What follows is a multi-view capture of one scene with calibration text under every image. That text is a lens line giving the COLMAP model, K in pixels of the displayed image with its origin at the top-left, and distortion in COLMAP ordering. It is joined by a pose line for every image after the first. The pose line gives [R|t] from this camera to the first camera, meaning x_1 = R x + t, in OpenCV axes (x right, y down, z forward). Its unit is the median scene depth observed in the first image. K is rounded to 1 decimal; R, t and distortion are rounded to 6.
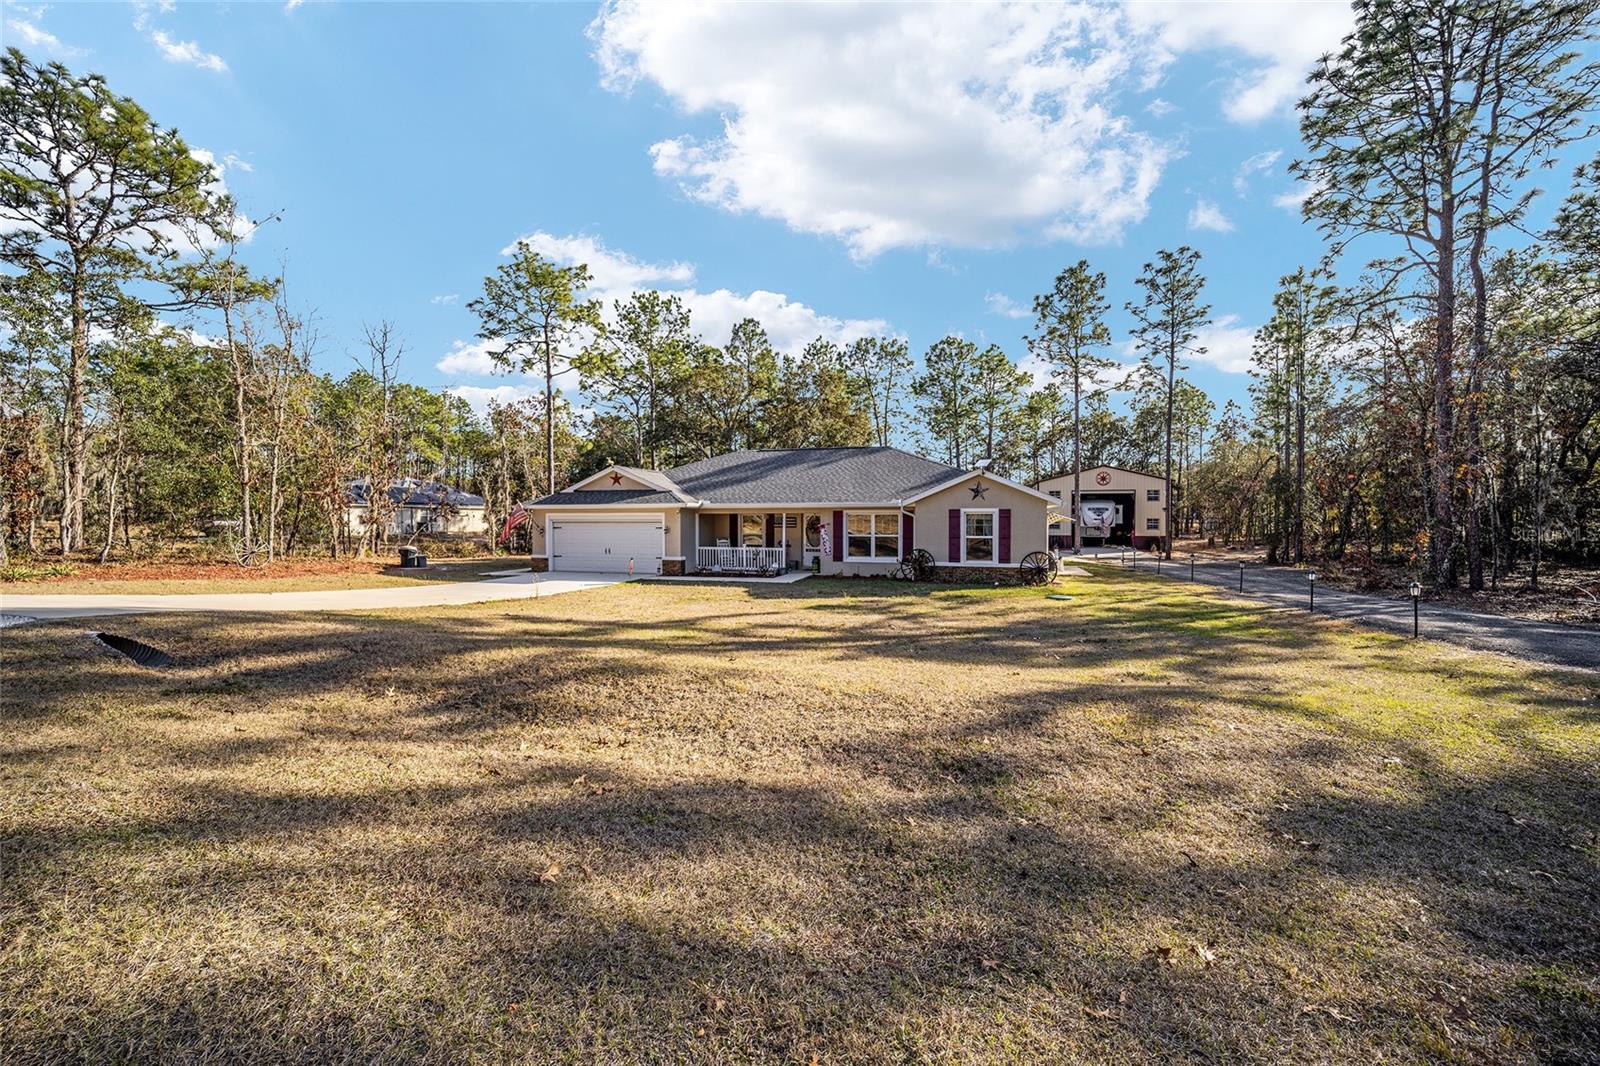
lens RADIAL K [[644.8, 0, 795.6], [0, 644.8, 524.8], [0, 0, 1]] dist [-0.003996, -0.000494]
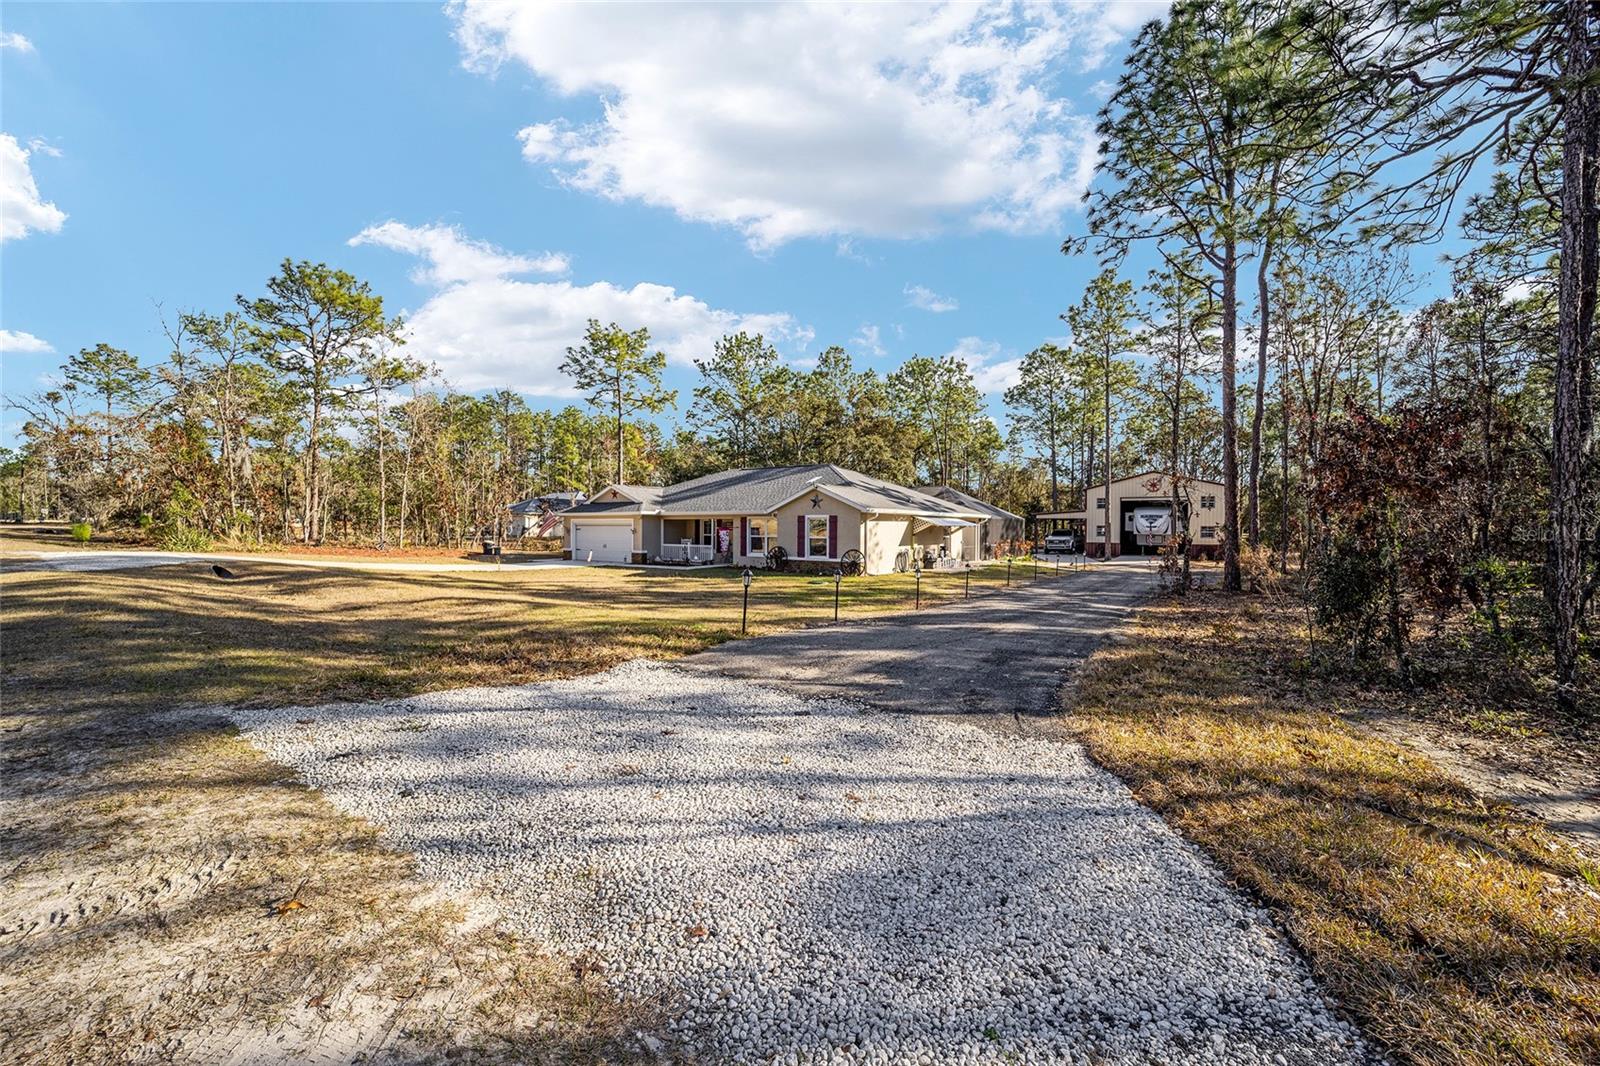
lens RADIAL K [[640.9, 0, 797.8], [0, 640.9, 538.5], [0, 0, 1]] dist [-0.012065, -0.000314]
pose [[0.949638, 0.010914, -0.313160, 0.534859], [-0.008058, 0.999913, 0.010413, 0.006810], [0.313247, -0.007366, 0.949643, -0.177968]]
